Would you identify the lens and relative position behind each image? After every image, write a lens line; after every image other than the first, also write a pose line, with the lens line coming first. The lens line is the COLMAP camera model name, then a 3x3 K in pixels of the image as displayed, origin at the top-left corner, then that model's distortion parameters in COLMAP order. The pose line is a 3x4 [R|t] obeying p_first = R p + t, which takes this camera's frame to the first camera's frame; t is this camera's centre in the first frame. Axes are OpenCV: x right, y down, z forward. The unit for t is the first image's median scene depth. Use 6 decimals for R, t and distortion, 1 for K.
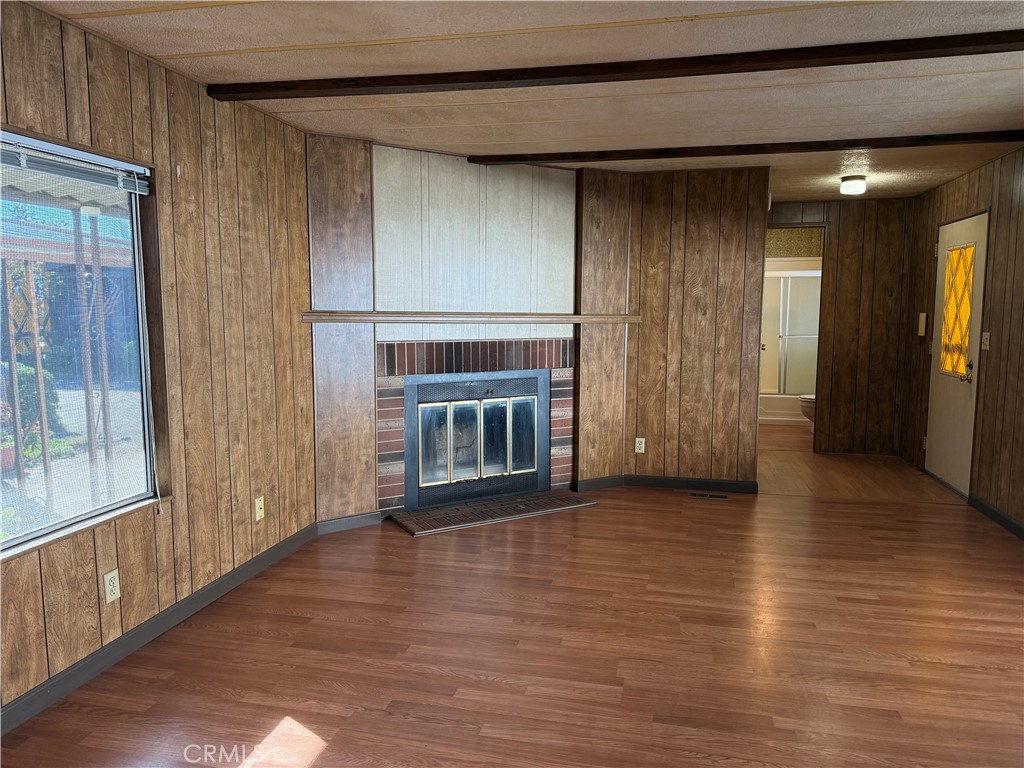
lens RADIAL K [[712.1, 0, 509.6], [0, 712.1, 394.0], [0, 0, 1]] dist [0.063803, -0.086631]
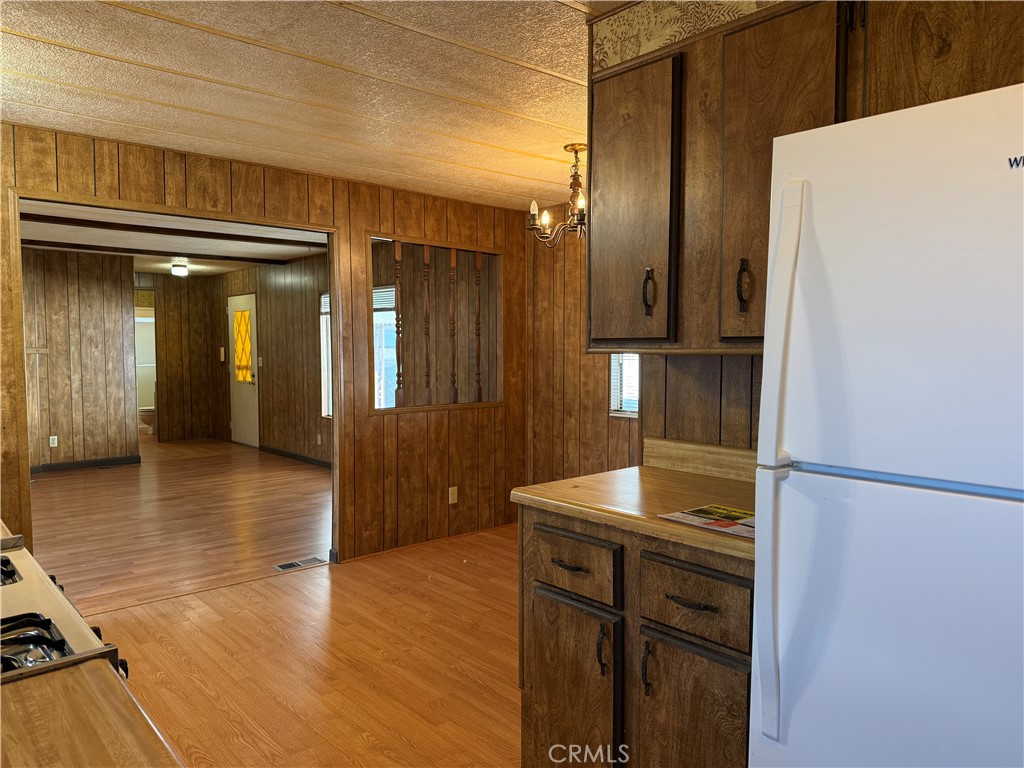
lens RADIAL K [[712.1, 0, 490.0], [0, 712.1, 378.0], [0, 0, 1]] dist [0.063803, -0.086631]
pose [[0.597941, -0.035861, 0.800737, -0.443245], [0.096450, 0.994959, -0.027463, 0.072179], [-0.795716, 0.093653, 0.598386, -0.548273]]
